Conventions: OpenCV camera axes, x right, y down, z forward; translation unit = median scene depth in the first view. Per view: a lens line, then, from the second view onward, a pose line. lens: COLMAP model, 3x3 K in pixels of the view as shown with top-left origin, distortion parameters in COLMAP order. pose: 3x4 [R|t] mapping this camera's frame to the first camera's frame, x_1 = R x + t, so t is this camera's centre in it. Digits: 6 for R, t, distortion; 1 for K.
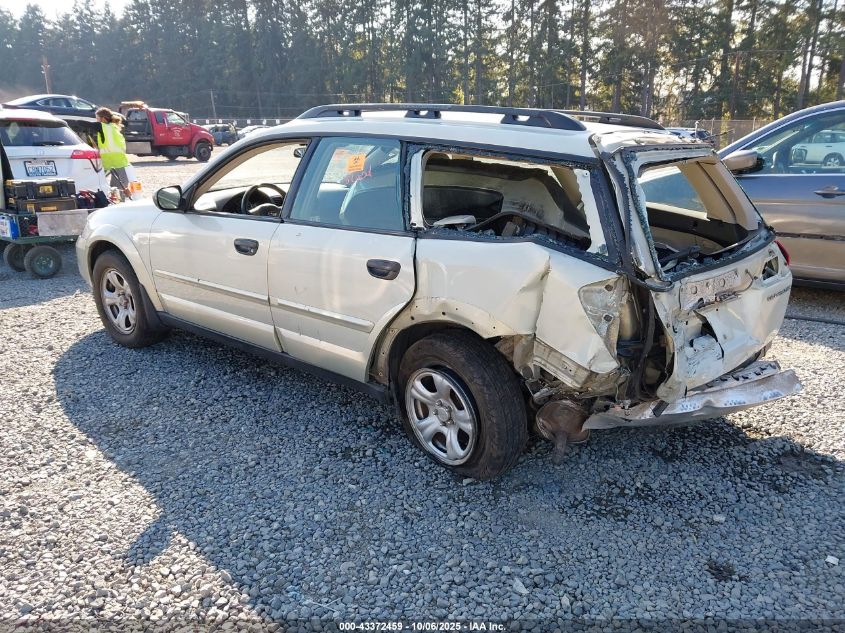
lens RADIAL K [[679.9, 0, 424.4], [0, 679.9, 318.9], [0, 0, 1]] dist [0.009467, -0.016095]
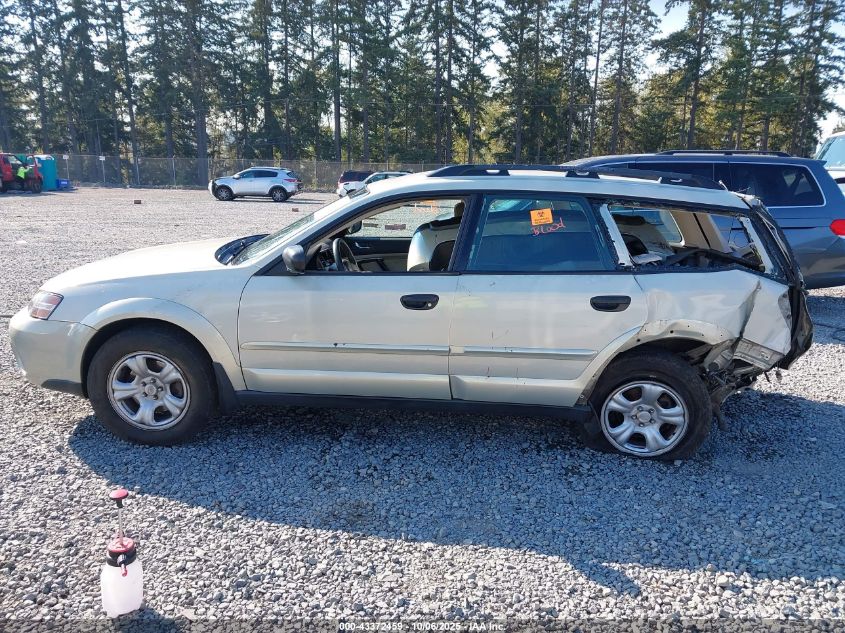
lens RADIAL K [[690.7, 0, 422.3], [0, 690.7, 306.9], [0, 0, 1]] dist [0.001619, 0.009037]
pose [[0.792156, -0.110304, 0.600269, -0.887155], [0.152178, 0.988166, -0.019242, -0.079648], [-0.591043, 0.106591, 0.799567, 0.192596]]
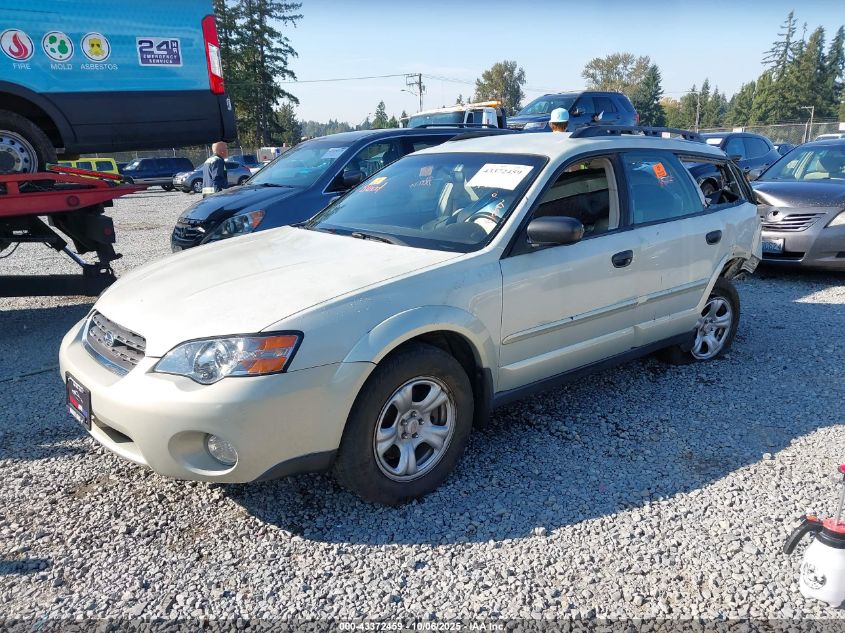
lens RADIAL K [[679.9, 0, 424.4], [0, 679.9, 318.9], [0, 0, 1]] dist [0.009467, -0.016095]
pose [[0.153699, -0.244349, 0.957429, -1.344823], [0.295259, 0.936031, 0.191490, -0.314135], [-0.942973, 0.253258, 0.216013, 1.111103]]
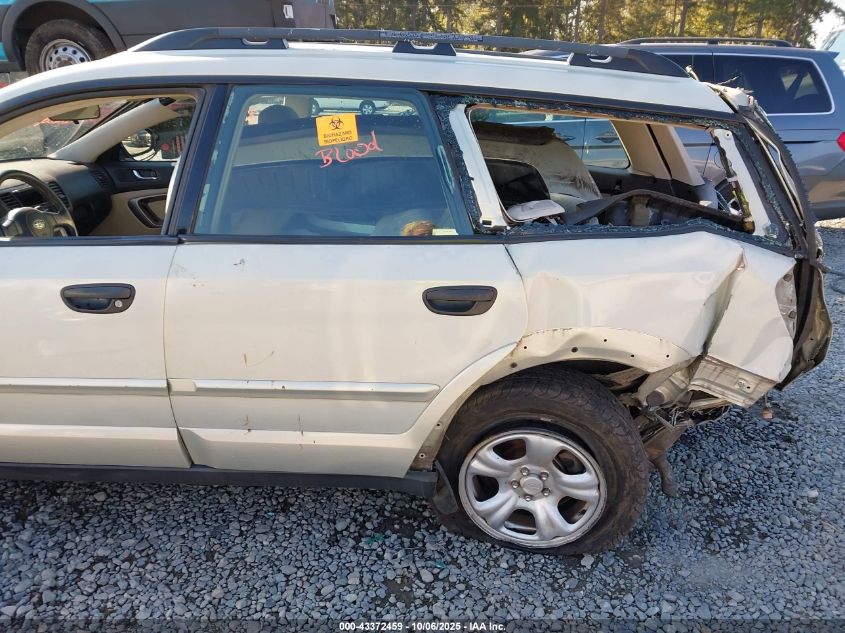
lens RADIAL K [[679.9, 0, 424.4], [0, 679.9, 318.9], [0, 0, 1]] dist [0.009467, -0.016095]
pose [[0.777828, -0.202884, 0.594829, -0.388825], [0.161084, 0.979203, 0.123345, -0.116979], [-0.607483, -0.000124, 0.794333, 0.443063]]
